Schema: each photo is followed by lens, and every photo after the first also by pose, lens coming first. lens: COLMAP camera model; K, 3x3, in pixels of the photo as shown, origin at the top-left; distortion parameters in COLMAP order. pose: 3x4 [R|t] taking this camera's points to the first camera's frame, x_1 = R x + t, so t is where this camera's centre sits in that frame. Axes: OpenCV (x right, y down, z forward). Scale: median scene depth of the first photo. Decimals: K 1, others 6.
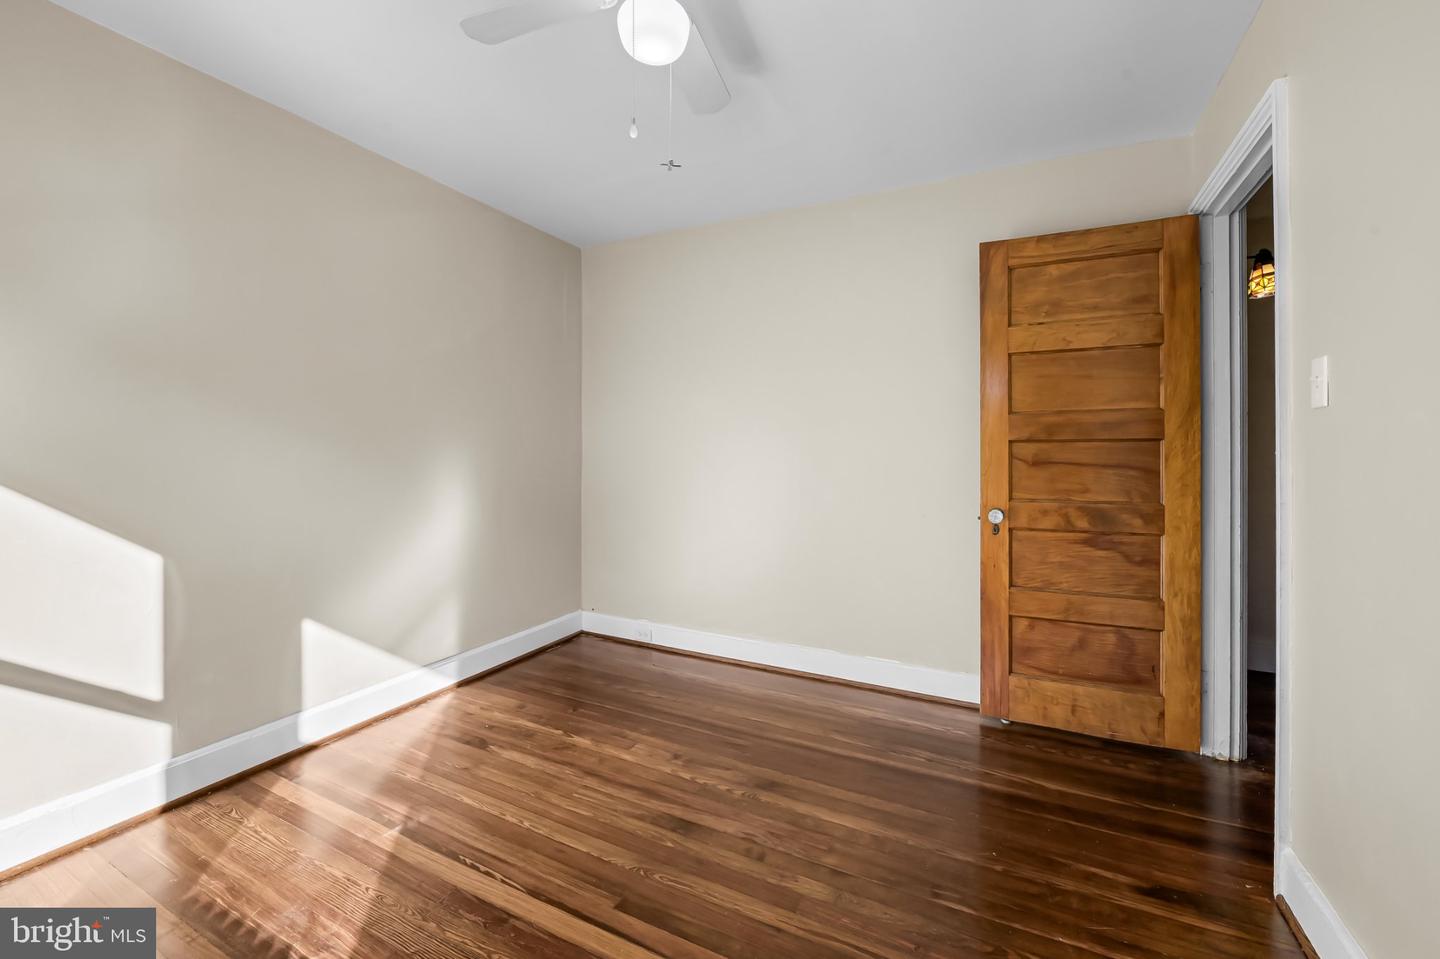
lens RADIAL K [[580.3, 0, 724.7], [0, 580.3, 460.0], [0, 0, 1]] dist [-0.006895, -0.000109]
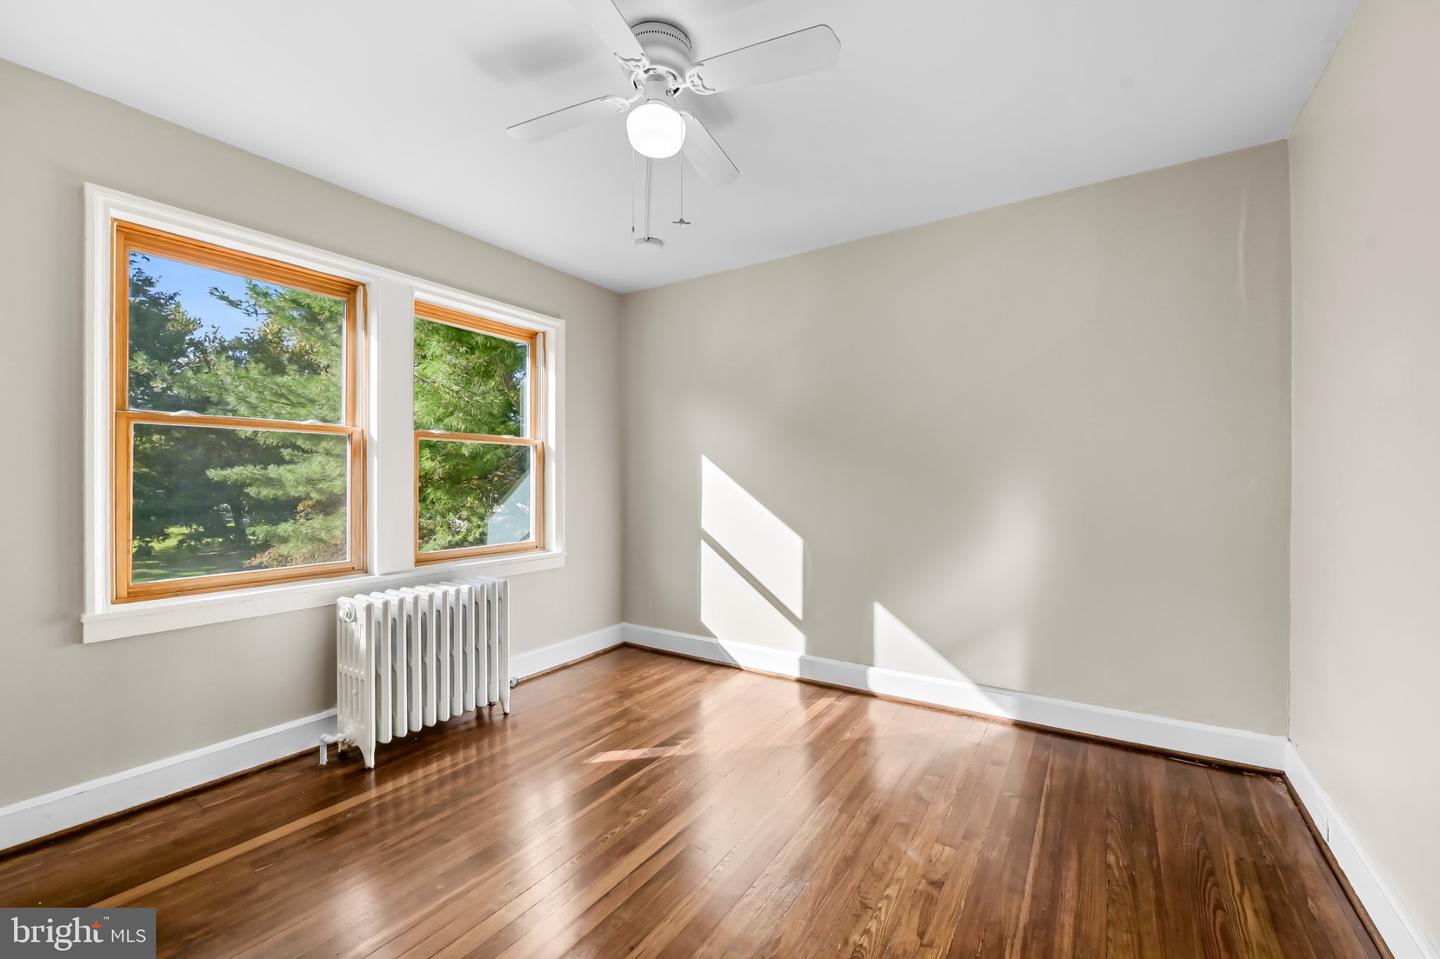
lens RADIAL K [[579.8, 0, 720.3], [0, 579.8, 483.4], [0, 0, 1]] dist [-0.002547, -0.000289]
pose [[-0.120750, 0.005369, -0.992668, 0.719444], [-0.004720, 0.999971, 0.005982, -0.011183], [0.992672, 0.005407, -0.120721, 0.839908]]
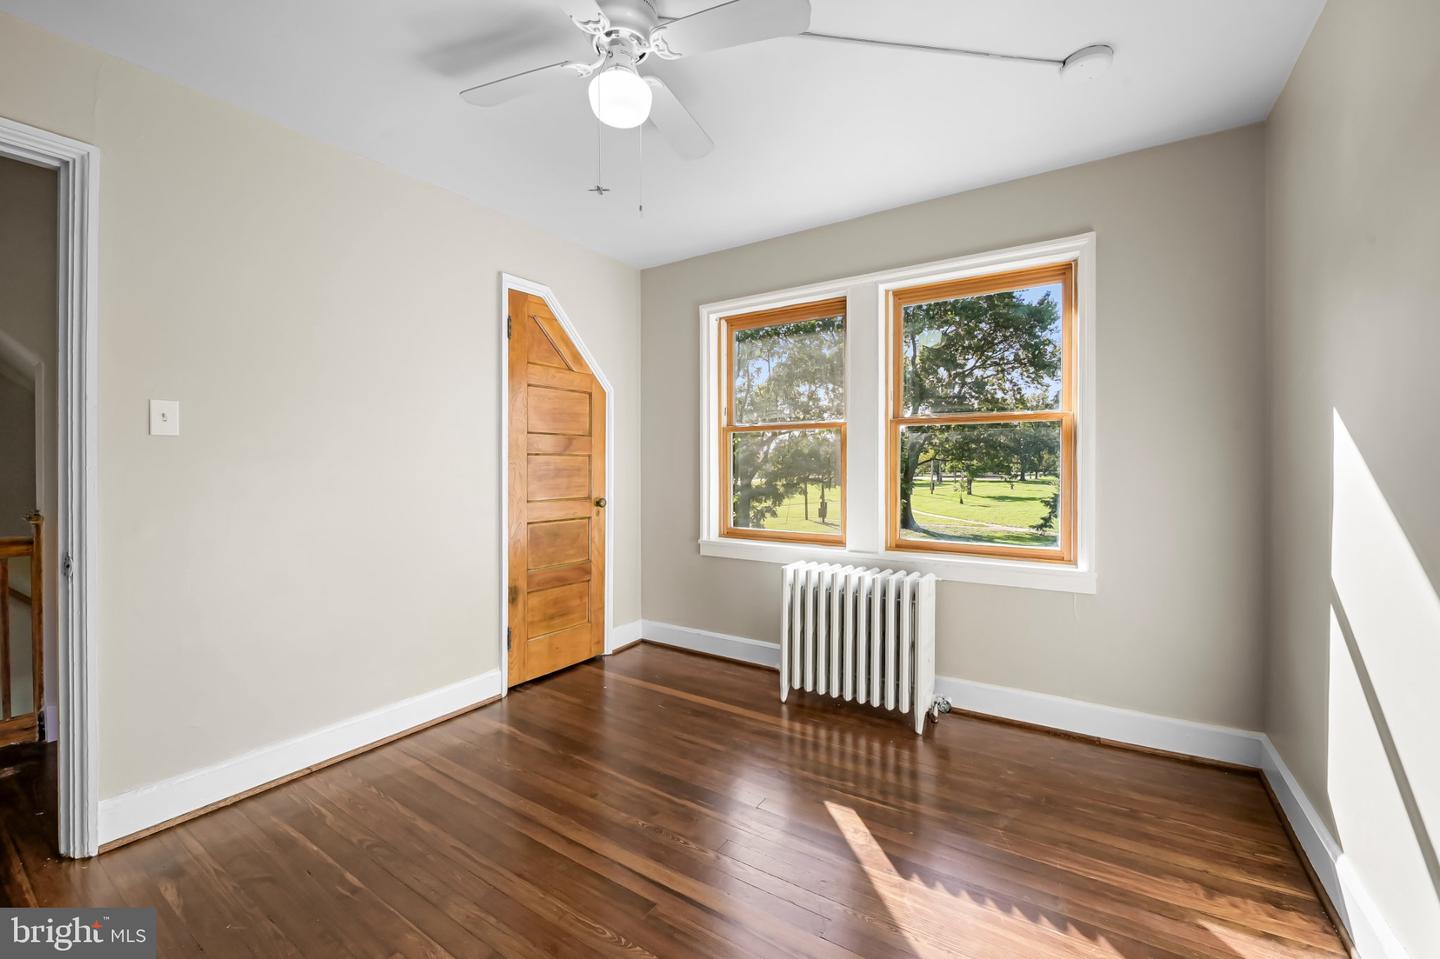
lens RADIAL K [[572.9, 0, 724.4], [0, 572.9, 468.3], [0, 0, 1]] dist [-0.001737, -0.000070]
pose [[-0.994536, 0.000834, 0.104391, -0.291663], [0.001686, 0.999966, 0.008072, -0.015695], [-0.104381, 0.008204, -0.994504, 1.386837]]
